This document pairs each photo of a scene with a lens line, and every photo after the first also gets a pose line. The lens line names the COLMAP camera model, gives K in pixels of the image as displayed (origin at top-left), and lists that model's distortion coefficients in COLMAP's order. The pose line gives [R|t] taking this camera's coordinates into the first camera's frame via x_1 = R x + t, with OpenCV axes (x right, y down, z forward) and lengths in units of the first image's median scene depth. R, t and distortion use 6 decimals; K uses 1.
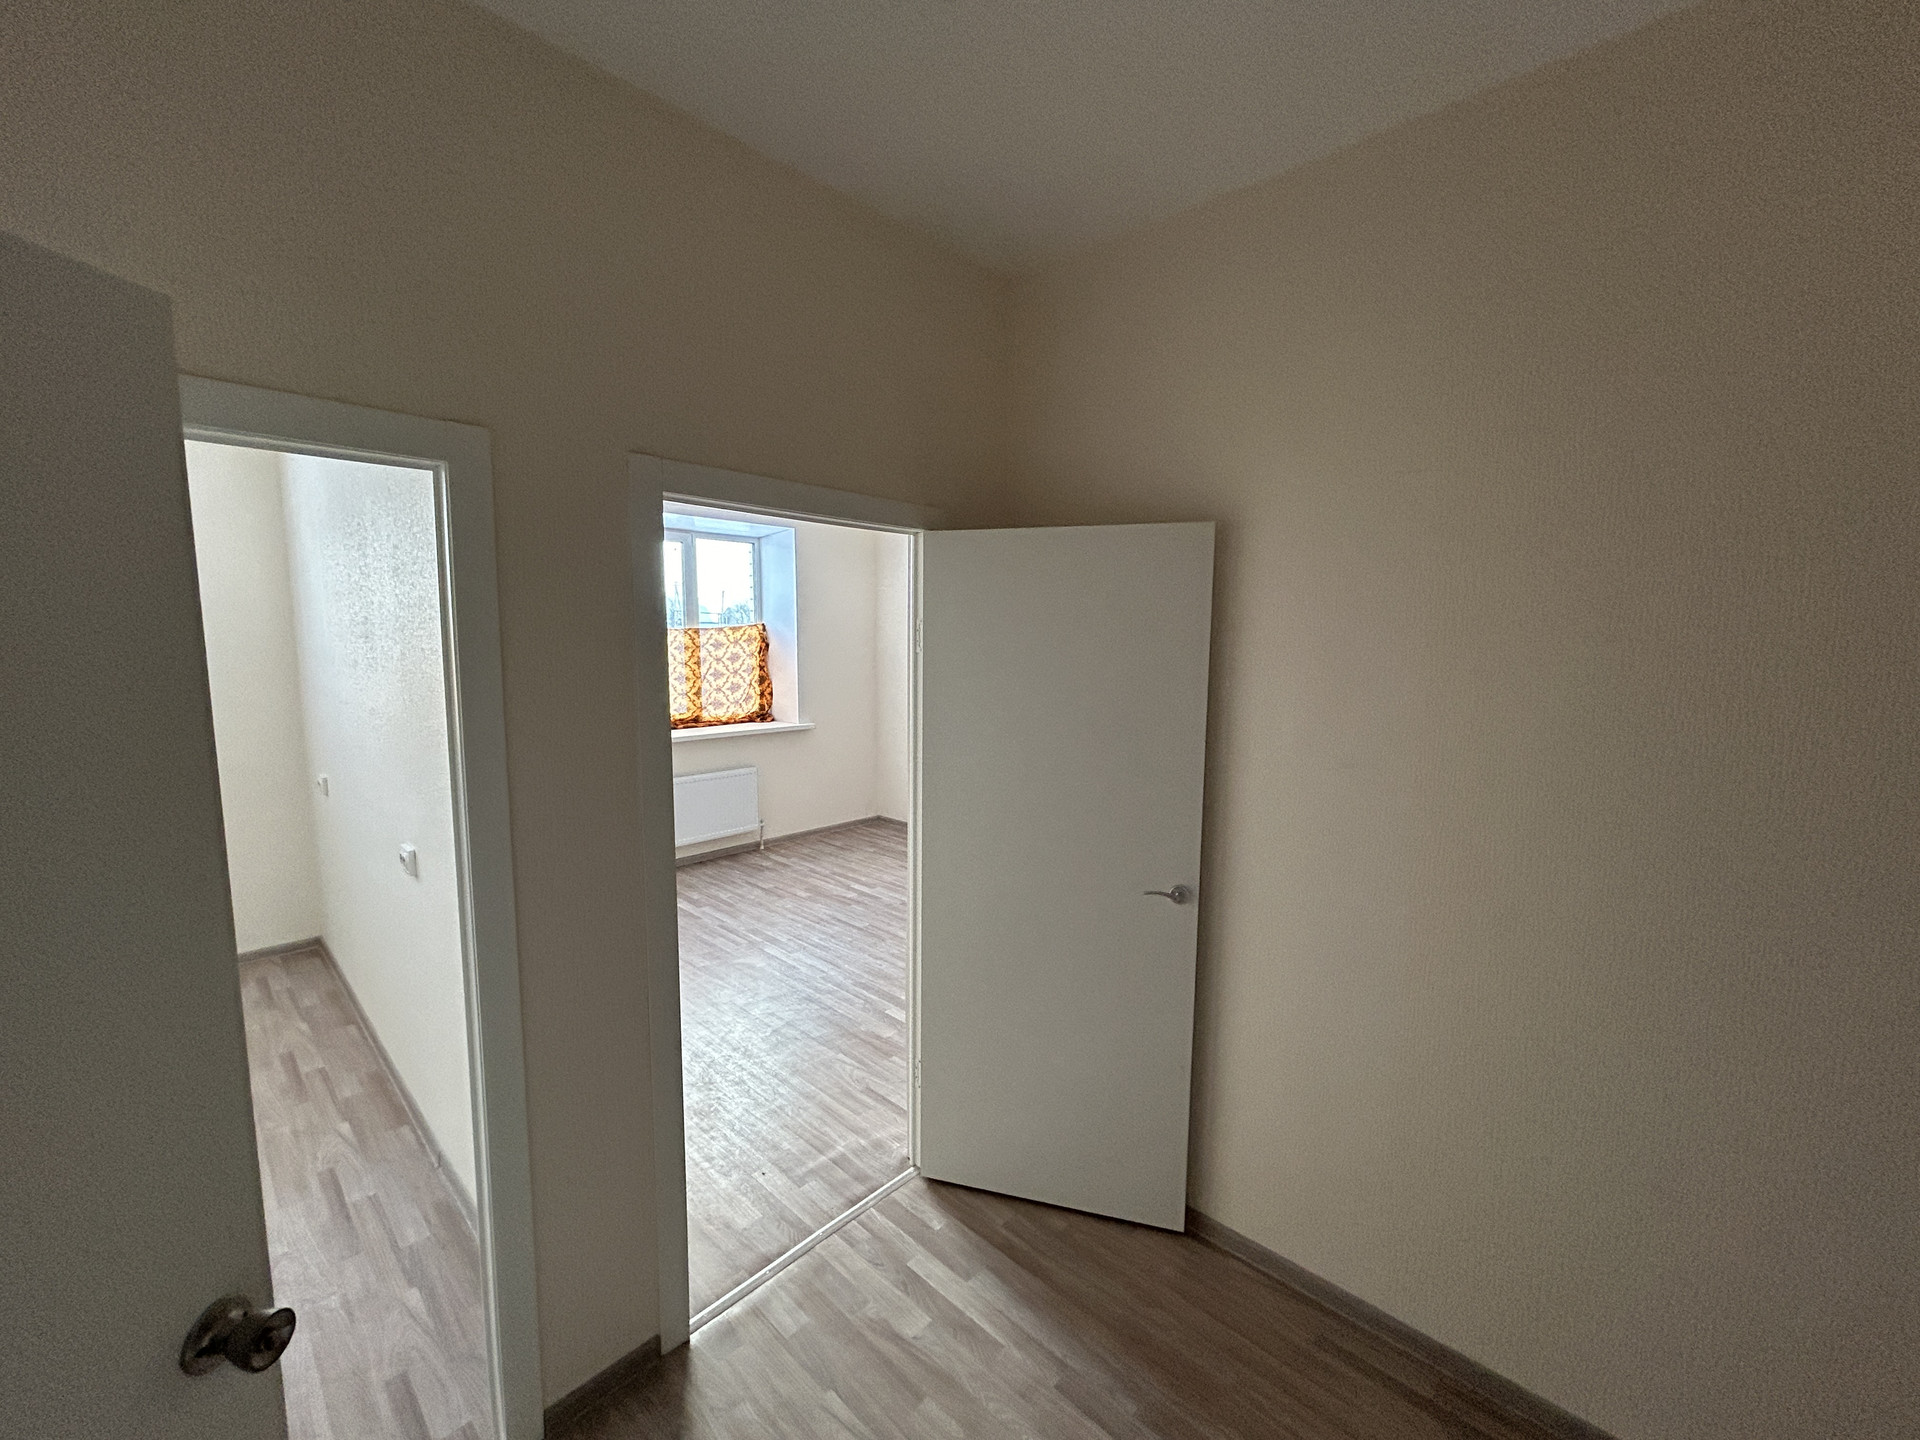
lens RADIAL K [[762.2, 0, 958.8], [0, 762.2, 719.6], [0, 0, 1]] dist [0.000638, -0.000007]
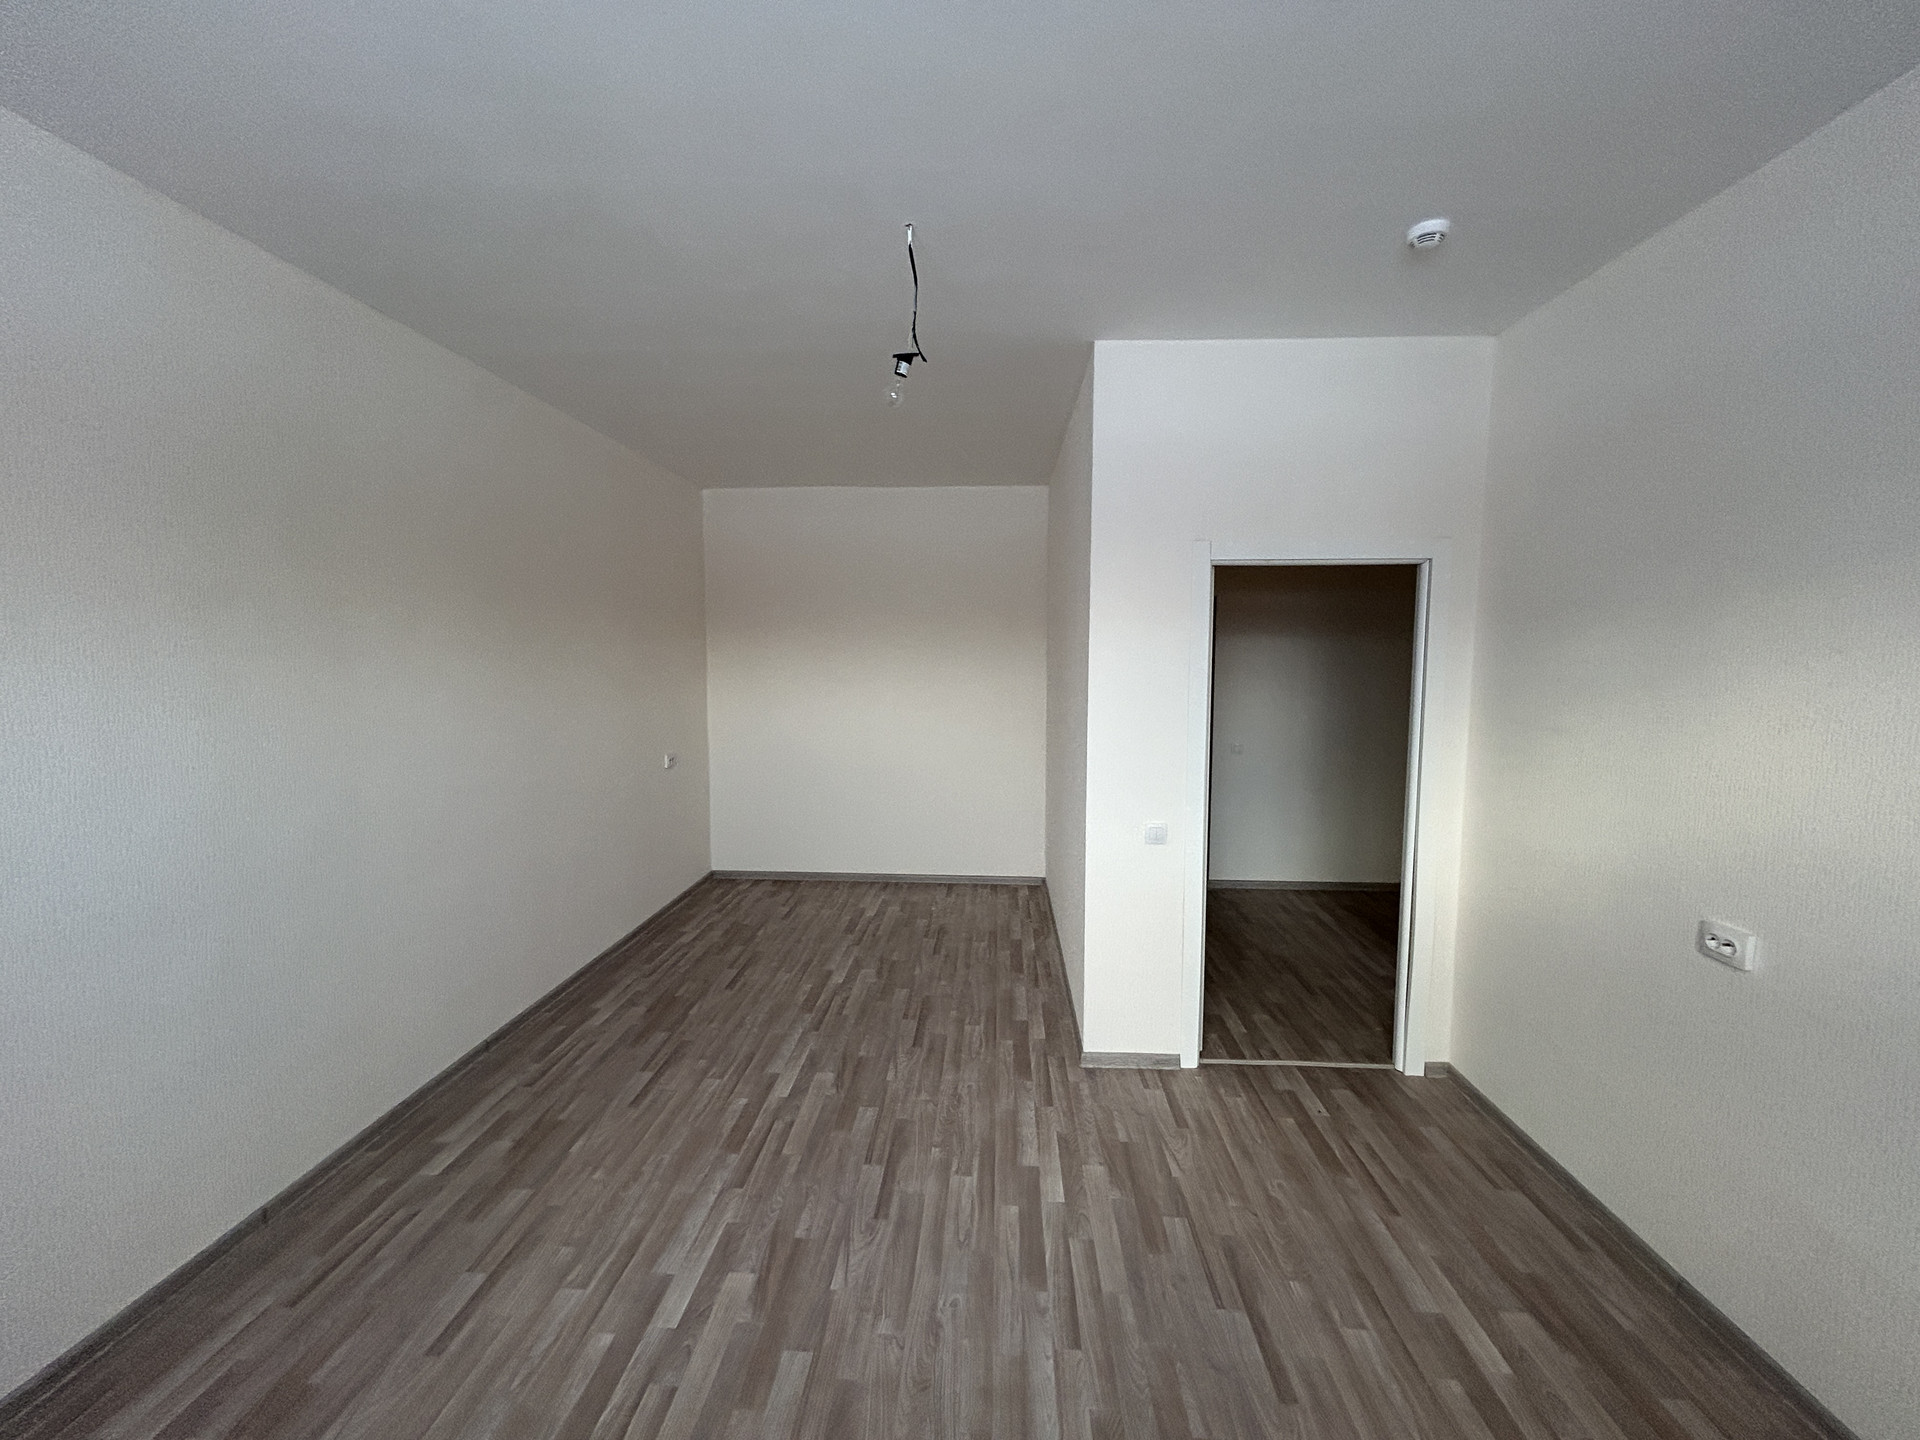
lens RADIAL K [[762.2, 0, 948.3], [0, 762.2, 657.9], [0, 0, 1]] dist [0.000638, -0.000007]
pose [[-0.631693, -0.014940, 0.775074, -0.425331], [0.077559, 0.993580, 0.082363, -0.100645], [-0.771329, 0.112142, -0.626479, 0.925226]]
